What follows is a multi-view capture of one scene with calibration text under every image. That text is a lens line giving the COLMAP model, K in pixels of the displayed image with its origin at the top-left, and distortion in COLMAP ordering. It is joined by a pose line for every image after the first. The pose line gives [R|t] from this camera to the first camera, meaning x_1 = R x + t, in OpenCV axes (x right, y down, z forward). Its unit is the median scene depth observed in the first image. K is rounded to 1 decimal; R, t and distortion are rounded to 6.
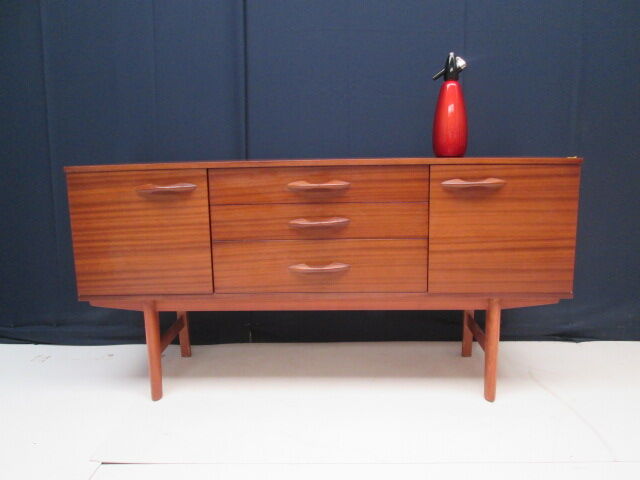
lens RADIAL K [[517.2, 0, 319.6], [0, 517.2, 244.0], [0, 0, 1]] dist [-0.027837, 0.003837]
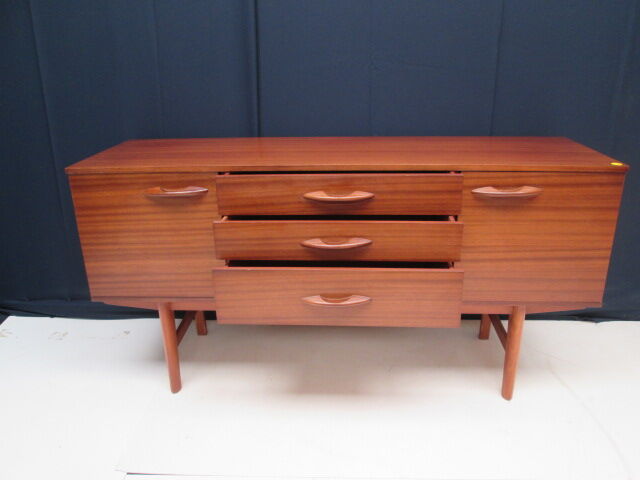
lens RADIAL K [[517.2, 0, 320.6], [0, 517.2, 243.3], [0, 0, 1]] dist [-0.027837, 0.003837]
pose [[0.999856, 0.005396, -0.016060, -0.018772], [-0.002421, 0.983702, 0.179791, -0.183297], [0.016769, -0.179726, 0.983574, 0.066645]]
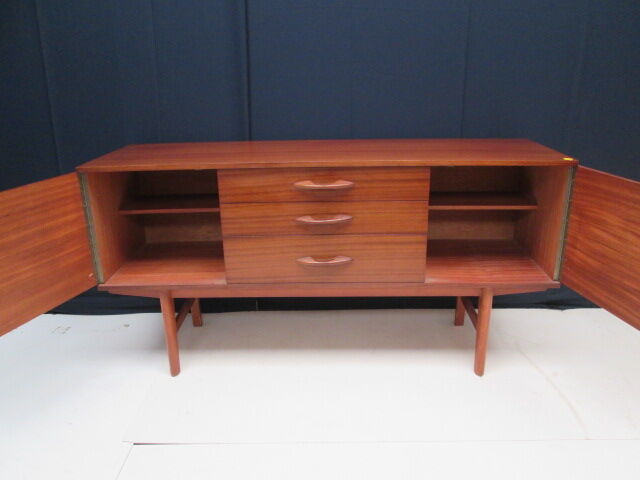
lens RADIAL K [[517.2, 0, 317.4], [0, 517.2, 242.8], [0, 0, 1]] dist [-0.027837, 0.003837]
pose [[0.999939, -0.006956, 0.008567, -0.024129], [0.005526, 0.987594, 0.156931, -0.159066], [-0.009552, -0.156874, 0.987572, -0.044310]]
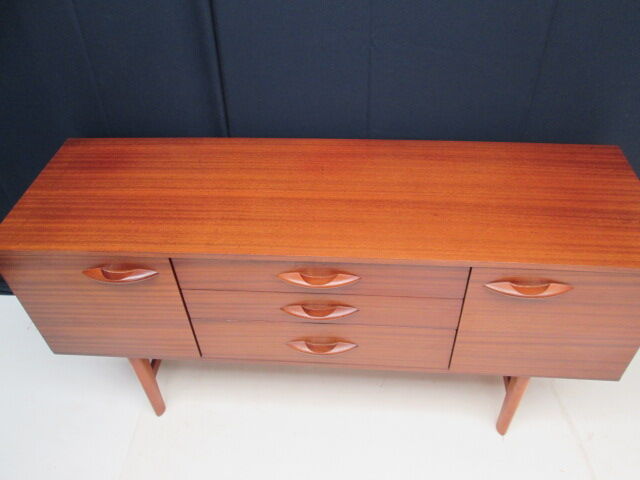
lens RADIAL K [[517.2, 0, 322.9], [0, 517.2, 237.4], [0, 0, 1]] dist [-0.027837, 0.003837]
pose [[0.999144, 0.013078, -0.039236, 0.032356], [0.009306, 0.853276, 0.521377, -0.545651], [0.040298, -0.521296, 0.852424, 0.381845]]
